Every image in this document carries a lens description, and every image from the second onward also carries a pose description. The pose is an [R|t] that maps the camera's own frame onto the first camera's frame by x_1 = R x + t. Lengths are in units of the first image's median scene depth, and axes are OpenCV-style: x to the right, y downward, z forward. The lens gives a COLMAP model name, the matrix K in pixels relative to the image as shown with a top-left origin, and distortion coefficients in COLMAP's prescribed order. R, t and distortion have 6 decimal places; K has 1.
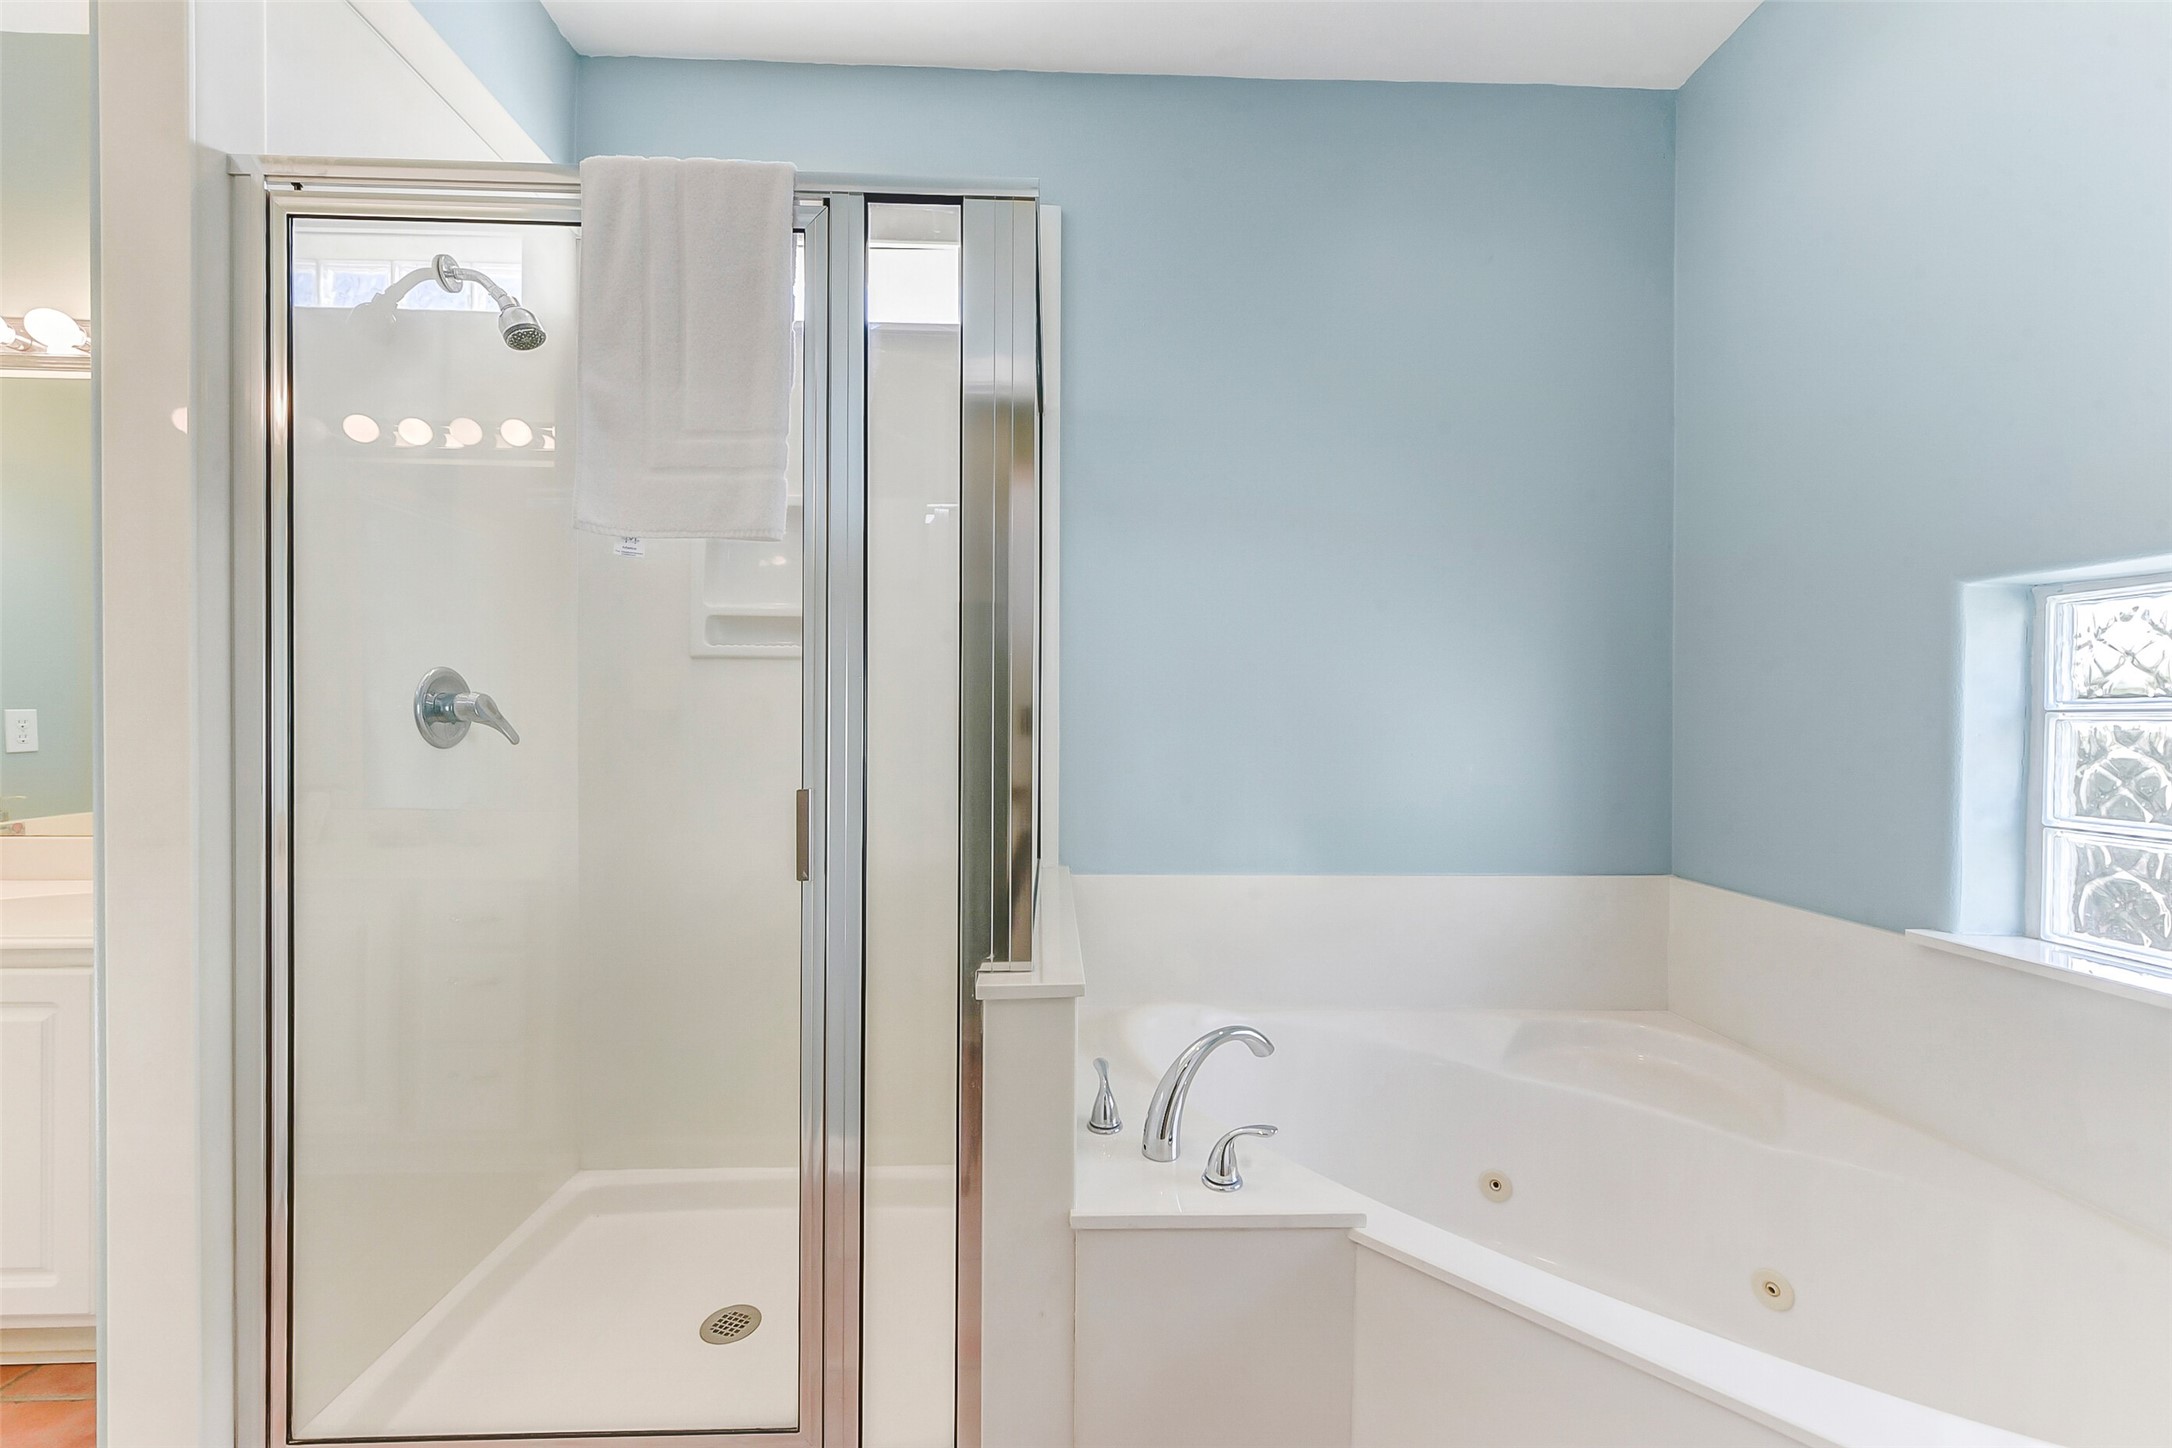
lens RADIAL K [[852.2, 0, 1092.3], [0, 852.2, 727.1], [0, 0, 1]] dist [0.003151, -0.001908]
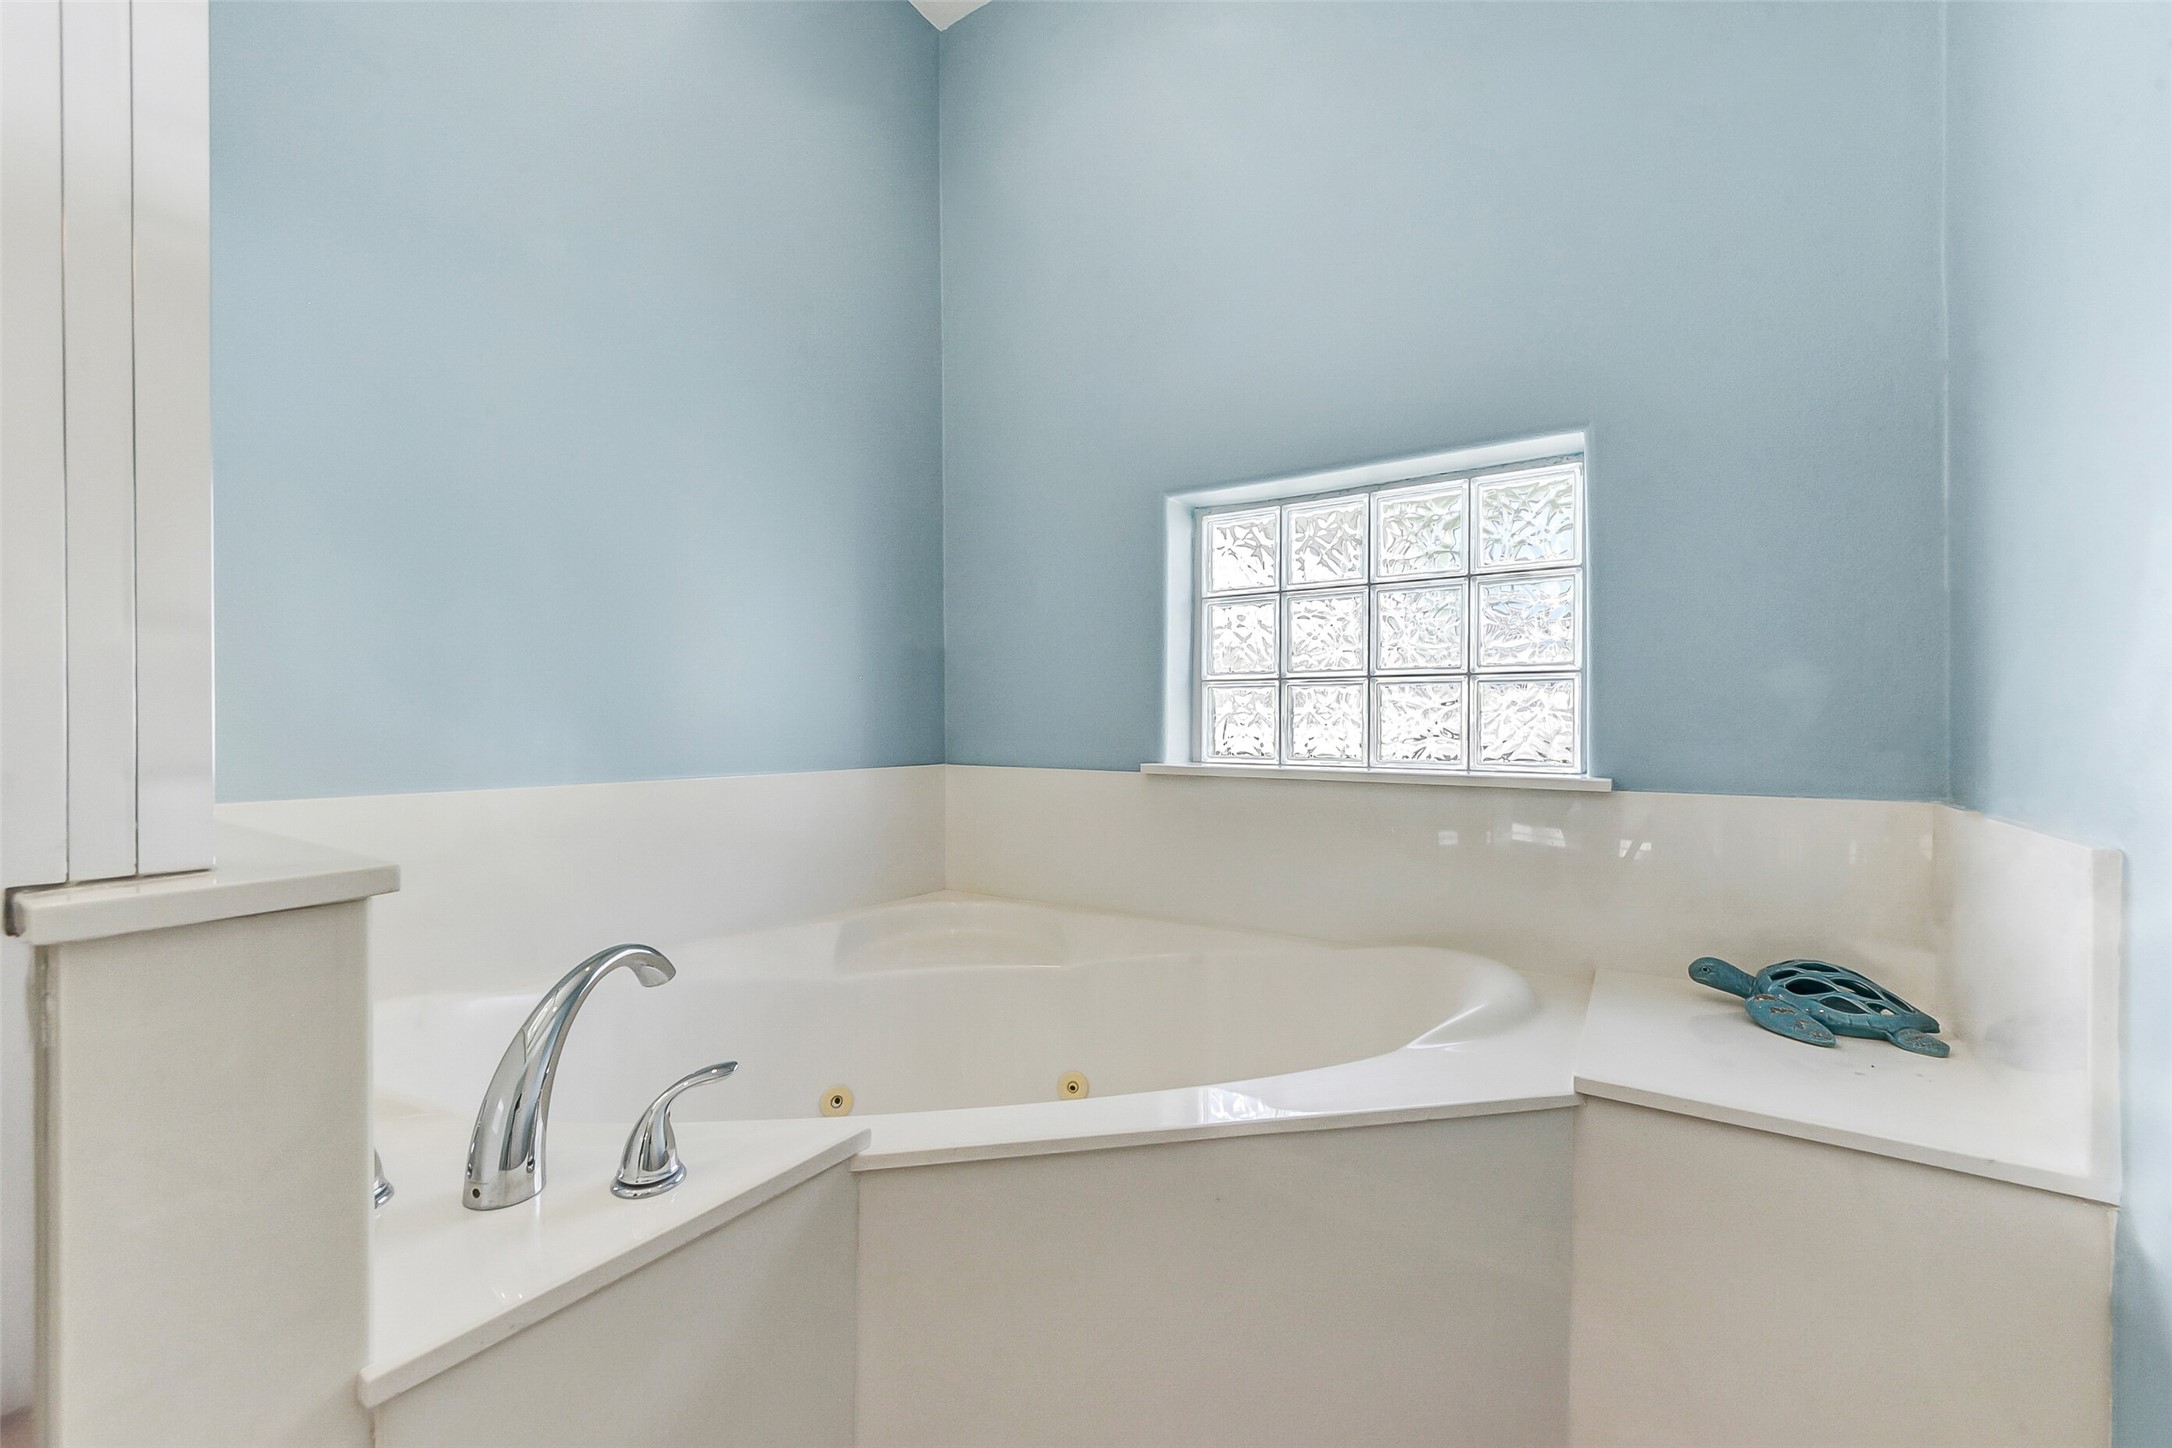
lens RADIAL K [[852.2, 0, 1079.2], [0, 852.2, 731.8], [0, 0, 1]] dist [0.003151, -0.001908]
pose [[0.596314, -0.017586, 0.802558, -0.137863], [0.010664, 0.999845, 0.013985, 0.198353], [-0.802680, 0.000219, 0.596410, 0.375162]]
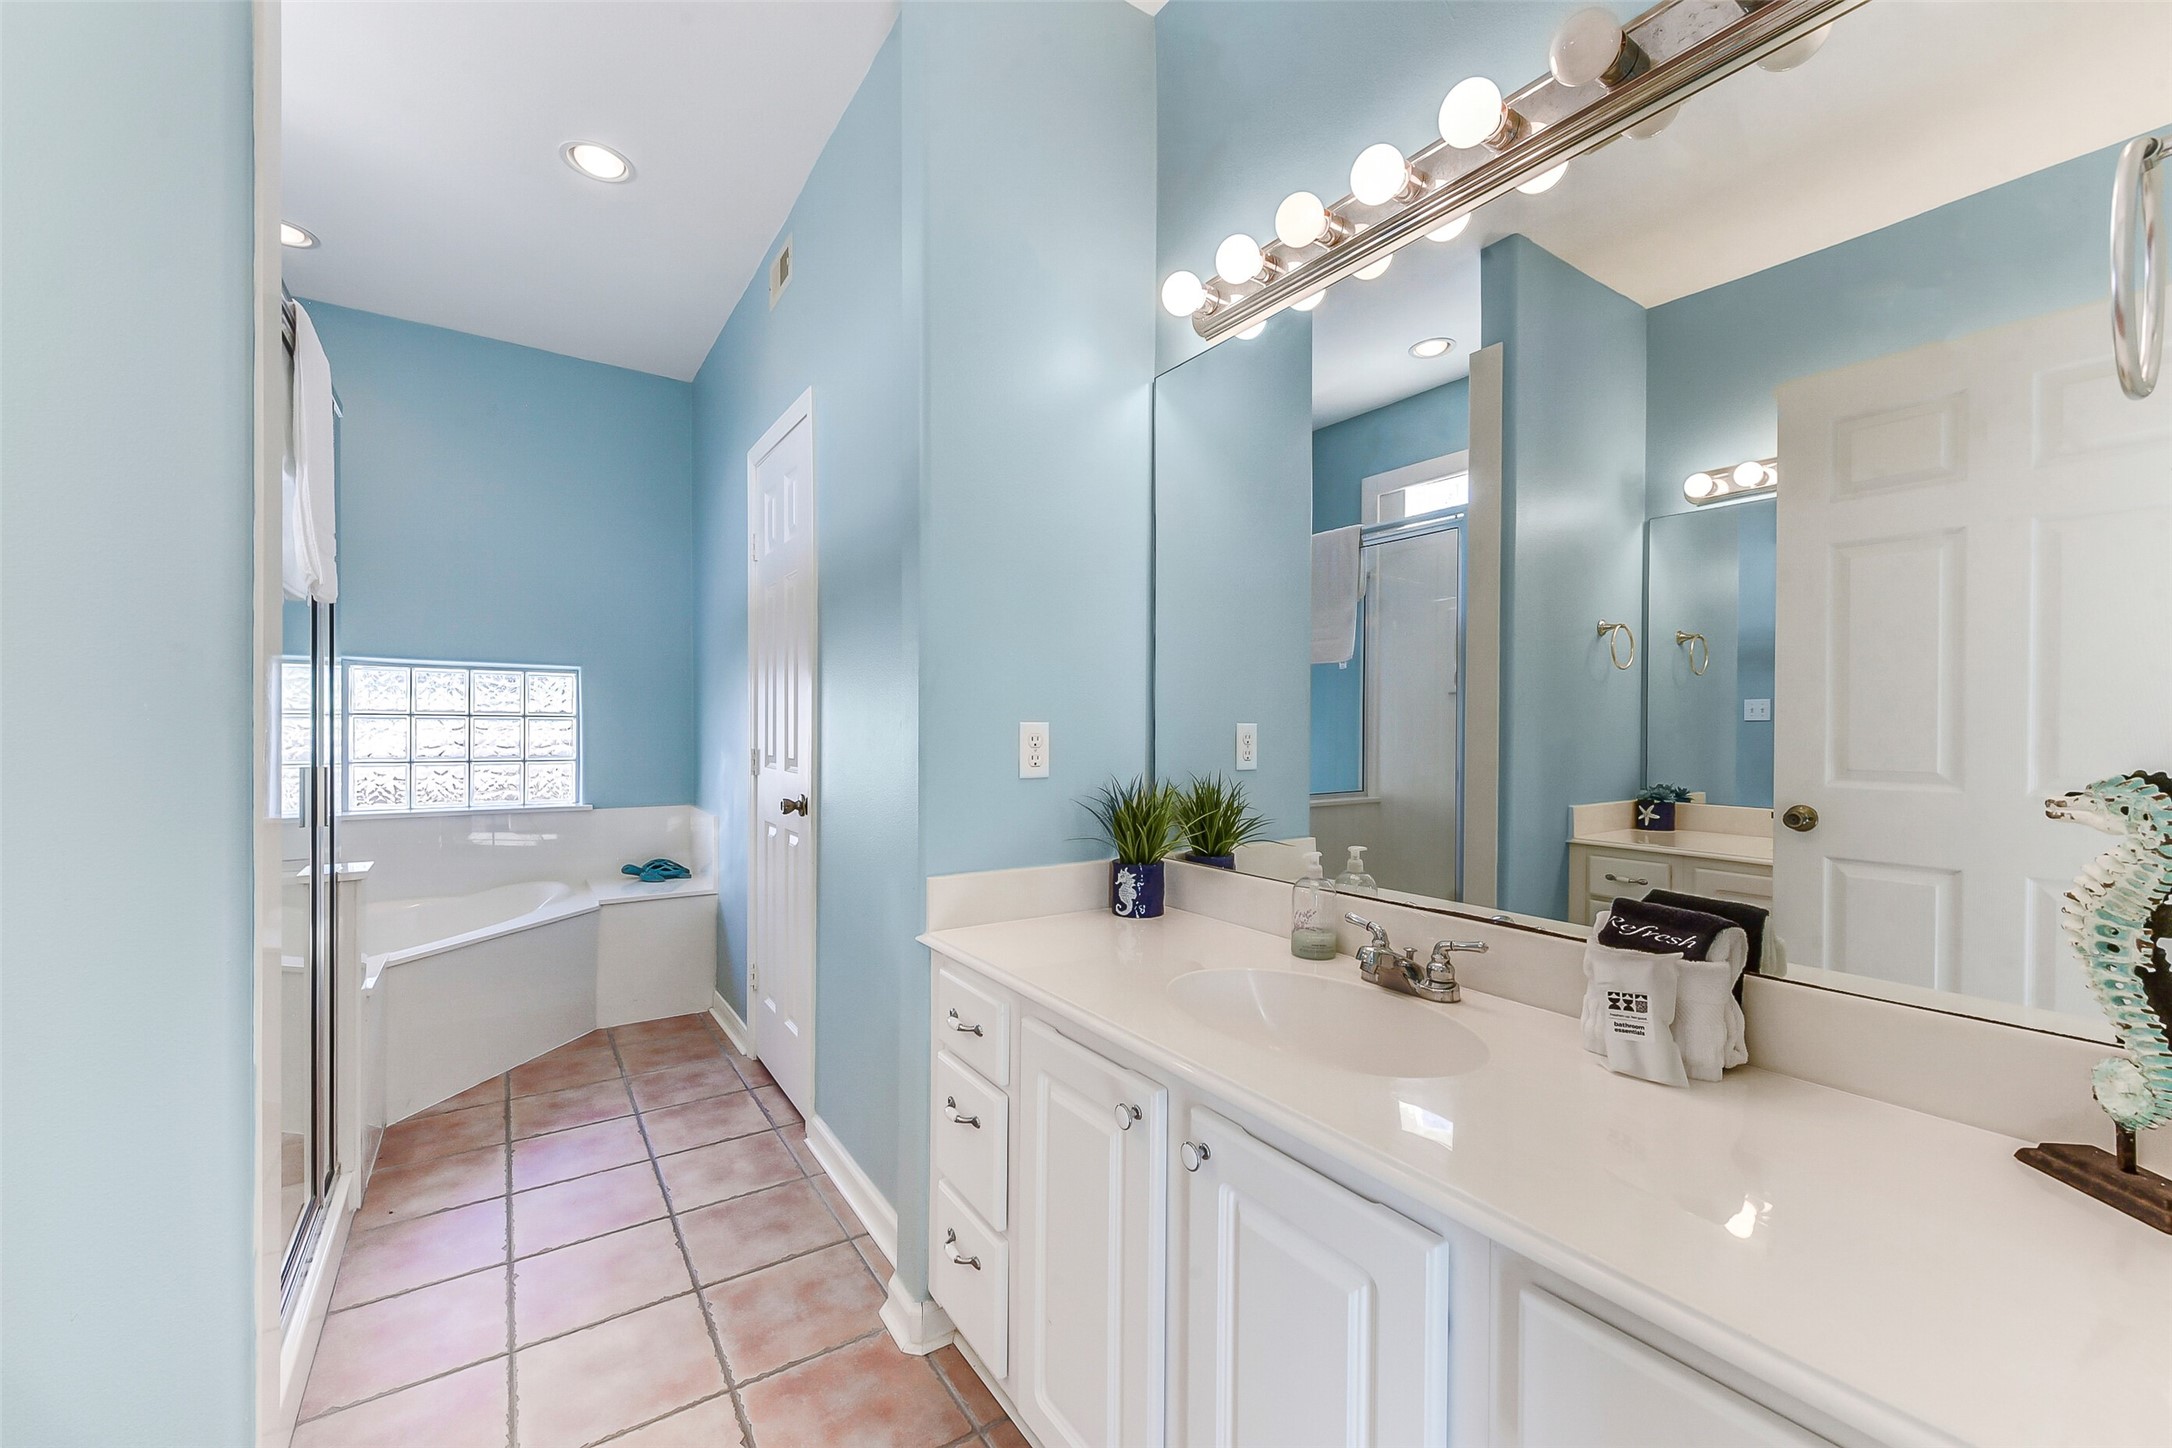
lens RADIAL K [[852.2, 0, 1074.2], [0, 852.2, 728.4], [0, 0, 1]] dist [0.003151, -0.001908]
pose [[-0.520213, -0.013616, 0.853928, -2.160163], [-0.002767, 0.999895, 0.014258, -0.022085], [-0.854032, 0.005055, -0.520196, 0.589135]]
